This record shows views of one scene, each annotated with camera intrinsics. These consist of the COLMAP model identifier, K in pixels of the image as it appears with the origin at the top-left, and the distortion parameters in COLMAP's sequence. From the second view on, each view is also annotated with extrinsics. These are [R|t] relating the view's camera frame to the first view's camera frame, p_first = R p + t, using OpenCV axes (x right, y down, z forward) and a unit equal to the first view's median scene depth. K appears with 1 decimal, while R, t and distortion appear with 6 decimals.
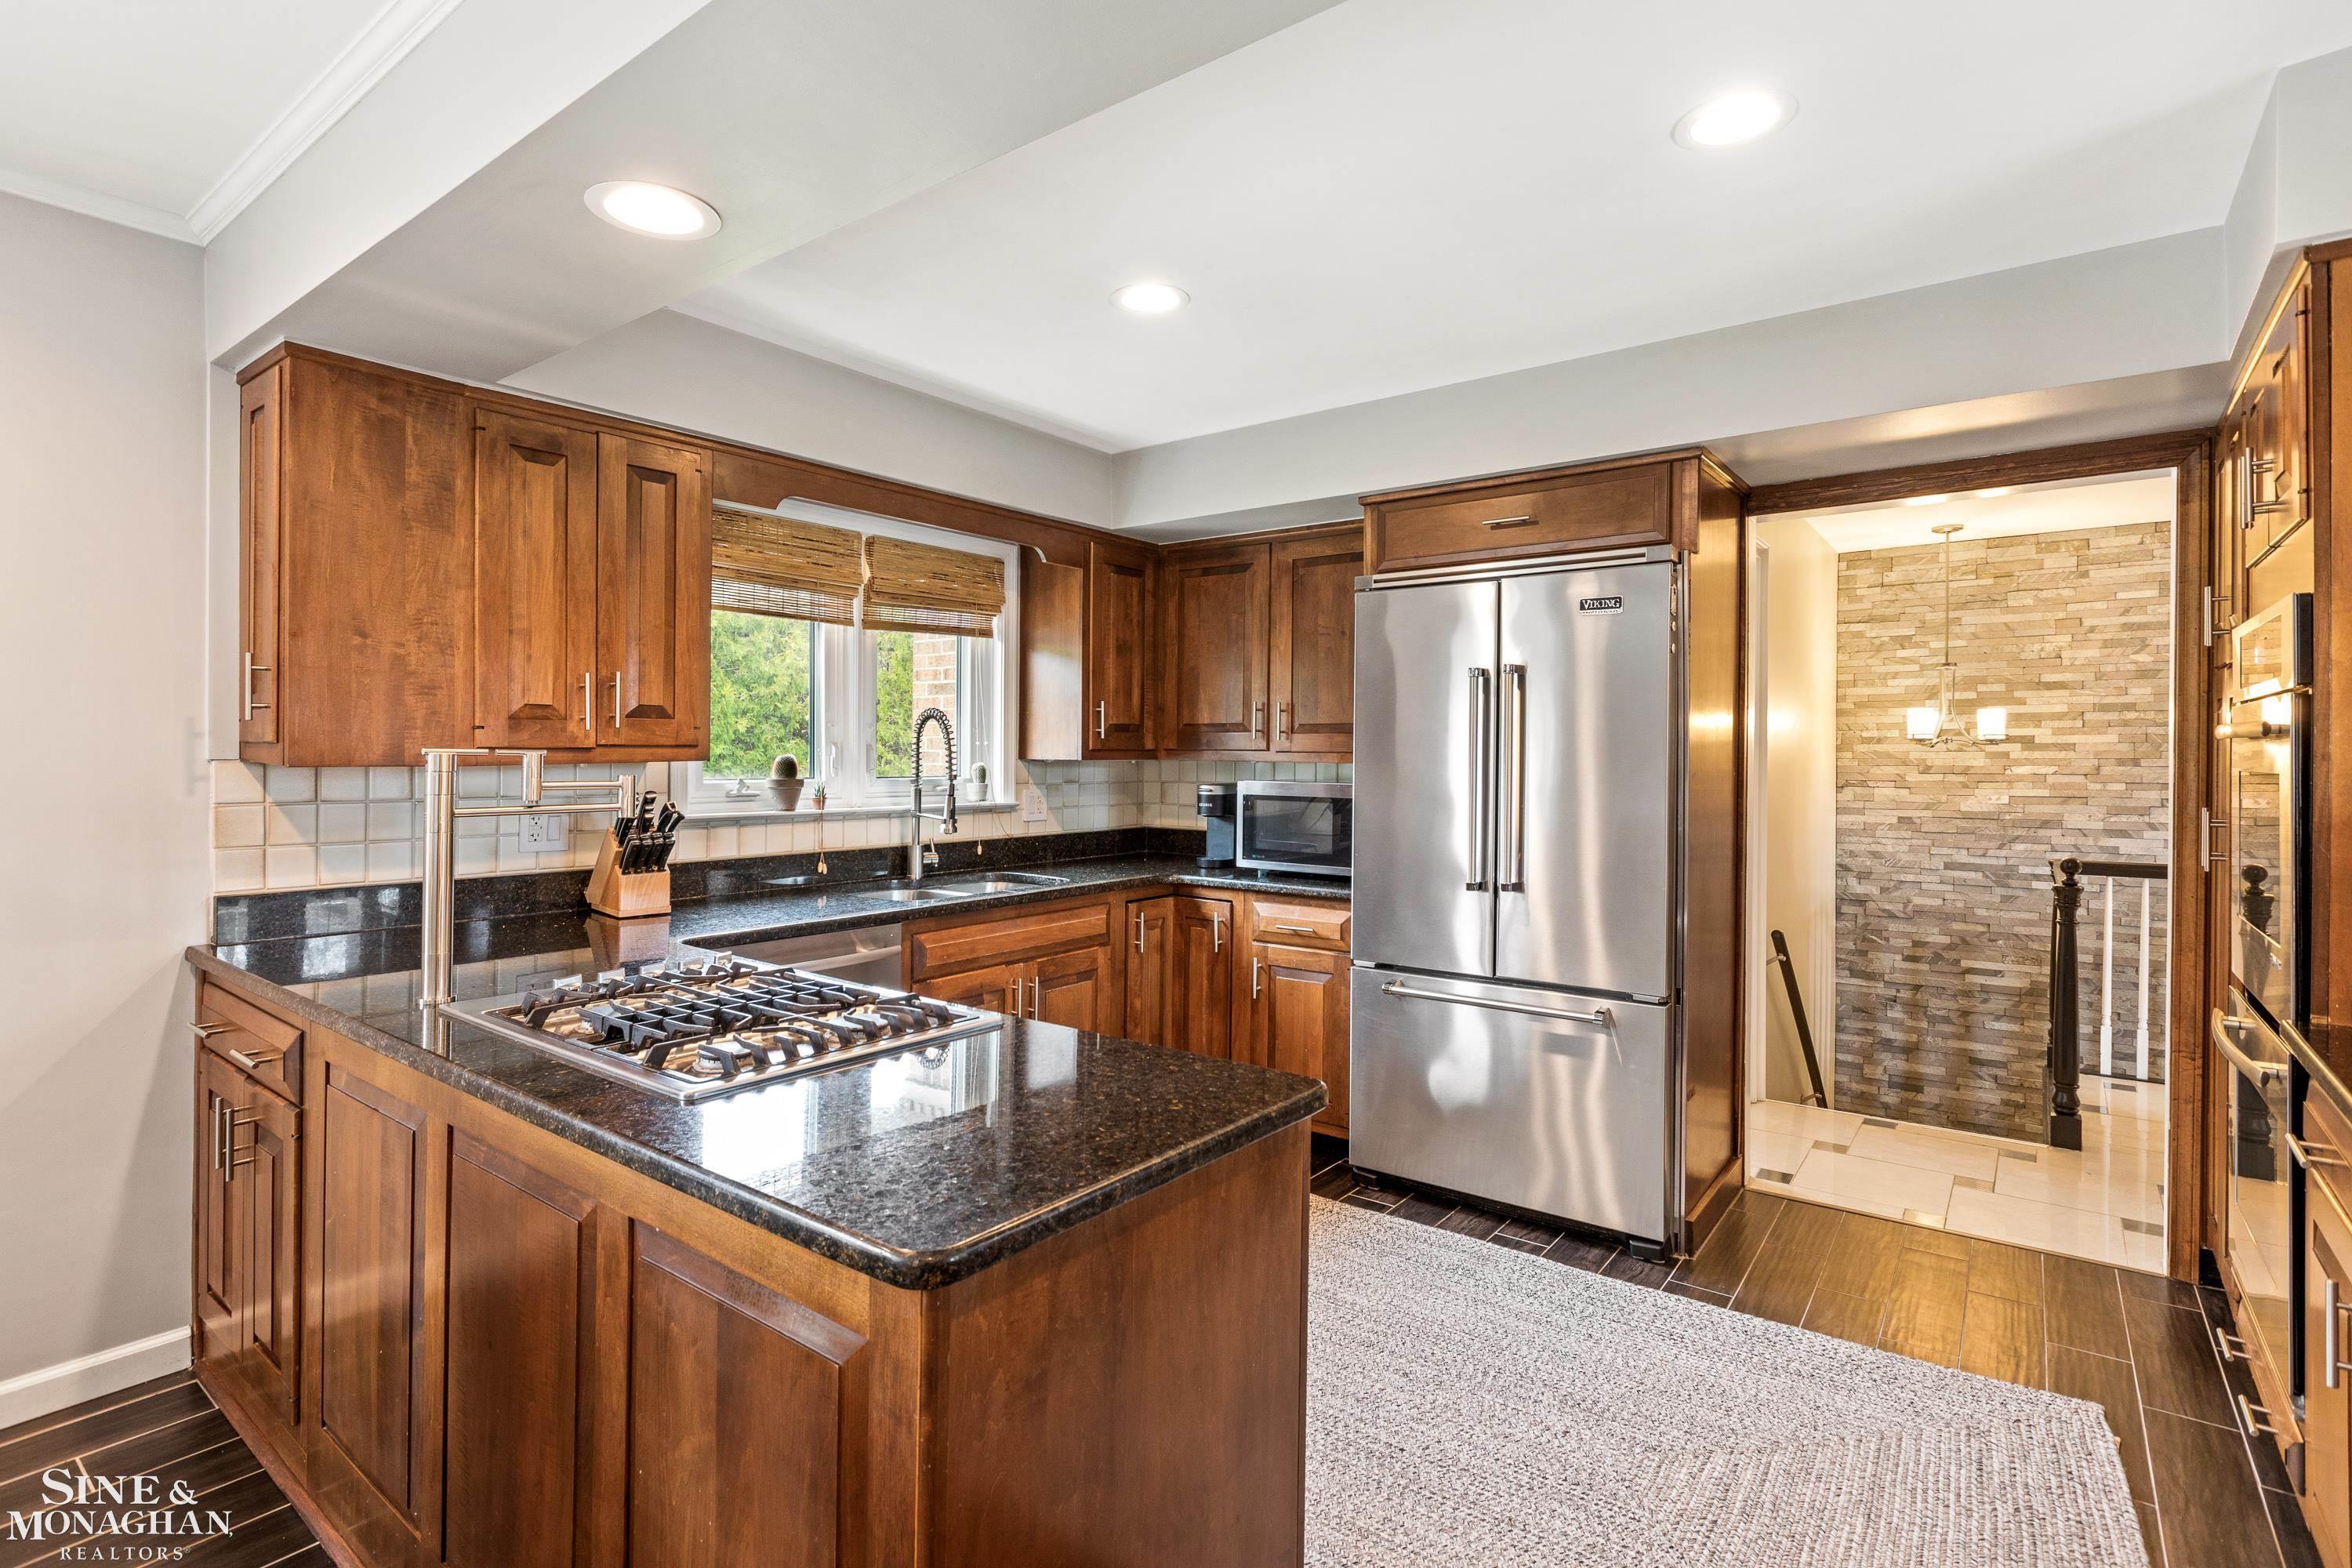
lens RADIAL K [[1147.6, 0, 1157.9], [0, 1147.6, 752.0], [0, 0, 1]] dist [-0.002727, -0.000079]
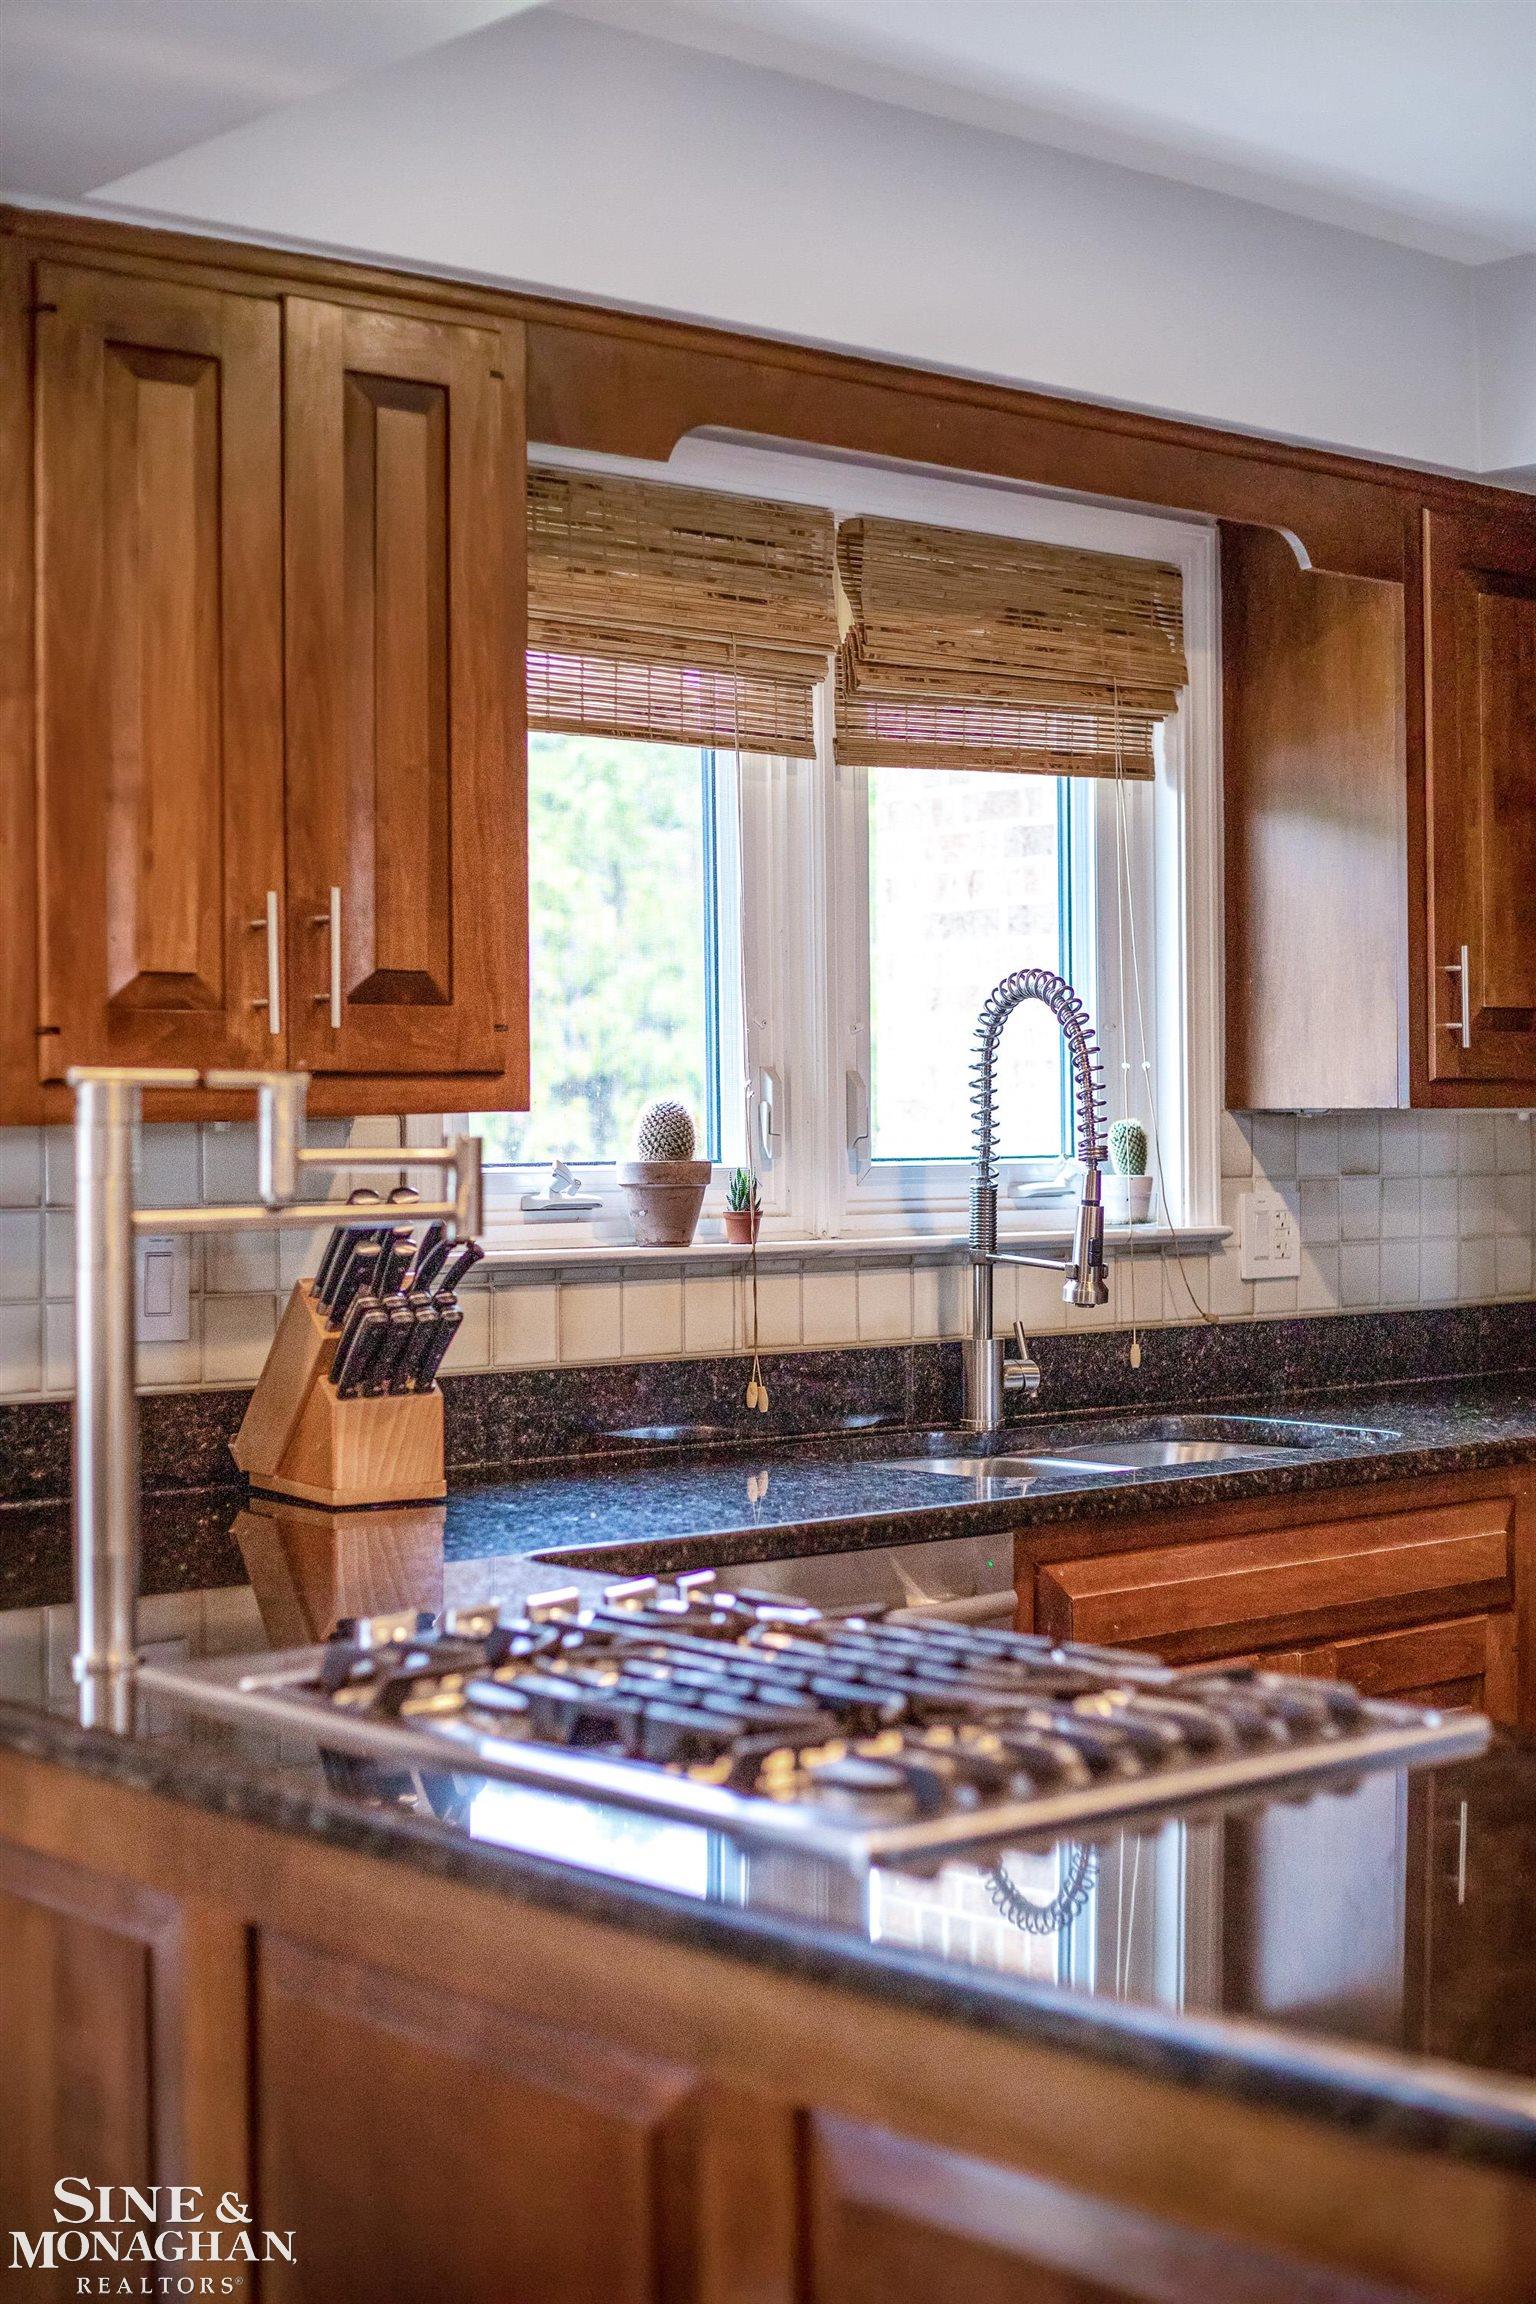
lens RADIAL K [[3335.7, 0, 768.0], [0, 3335.7, 1152.0], [0, 0, 1]] dist [-0.118529, -0.015975]
pose [[0.982054, -0.012447, -0.188189, -0.080640], [0.014290, 0.999862, 0.008443, 0.010857], [0.188058, -0.010981, 0.982097, -0.082074]]
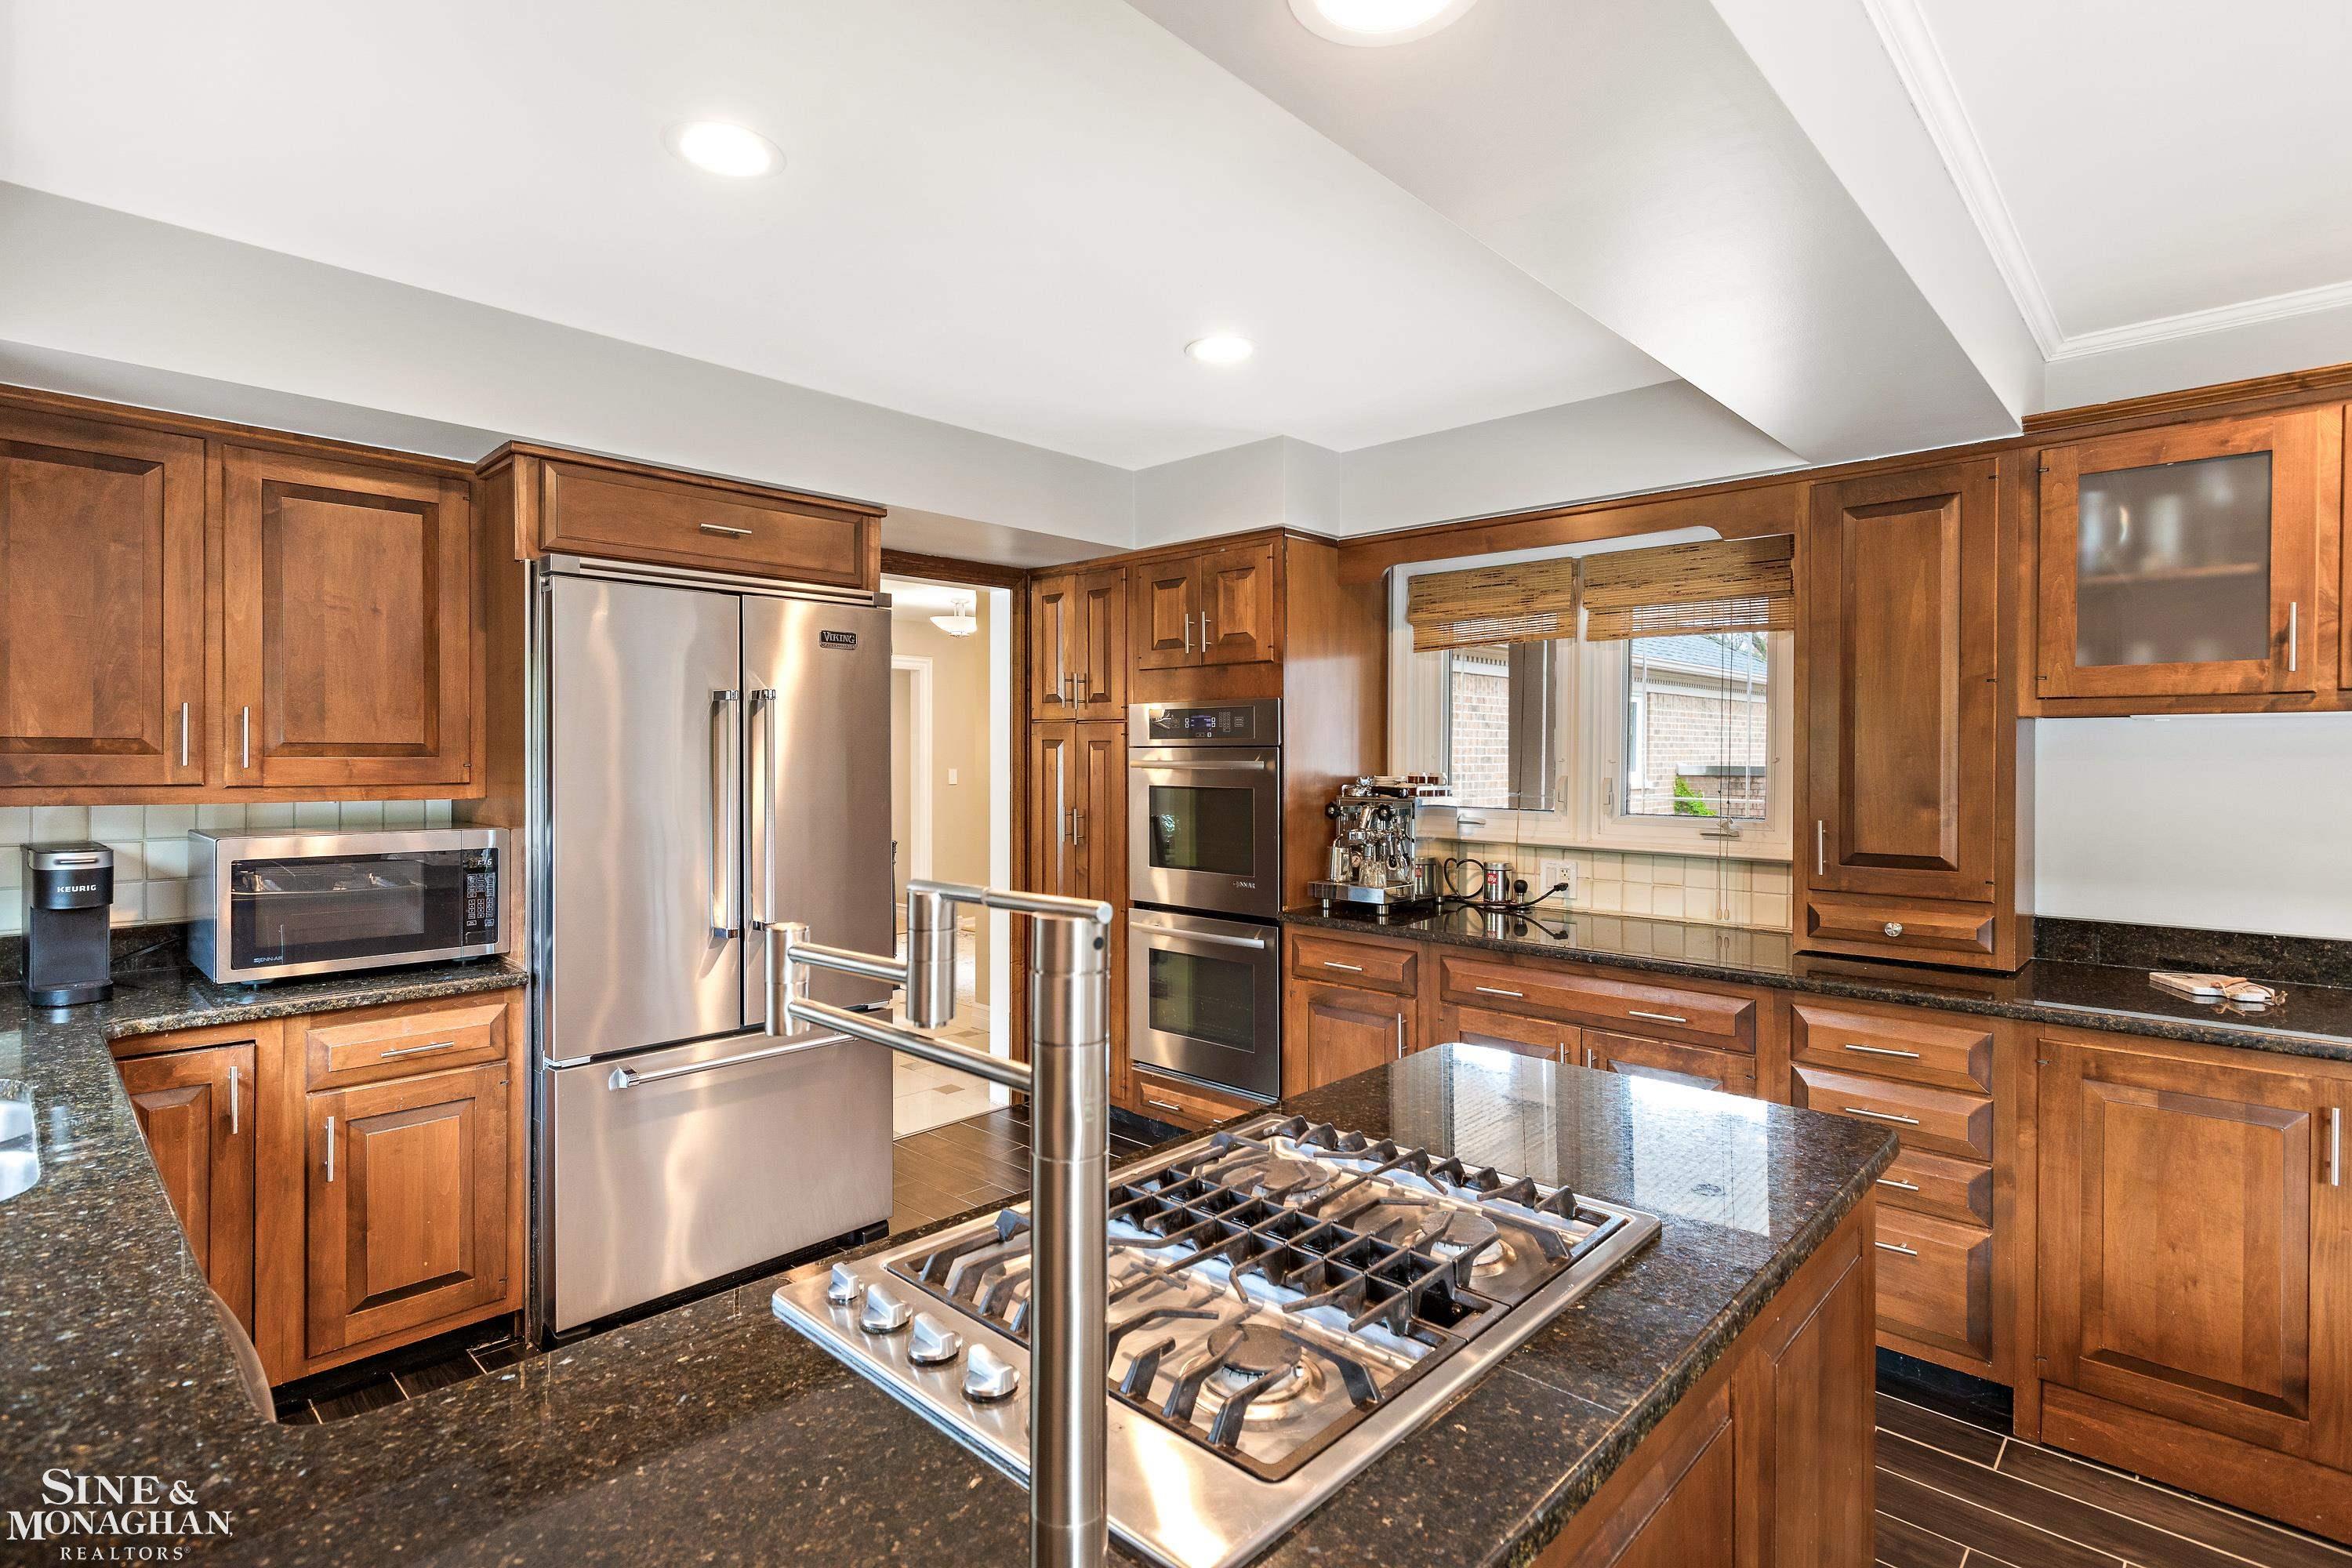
lens RADIAL K [[1147.6, 0, 1157.9], [0, 1147.6, 752.0], [0, 0, 1]] dist [-0.002727, -0.000079]
pose [[0.100151, -0.008480, 0.994936, -0.533572], [-0.002555, 0.999958, 0.008780, -0.029924], [-0.994969, -0.003421, 0.100125, 0.525838]]
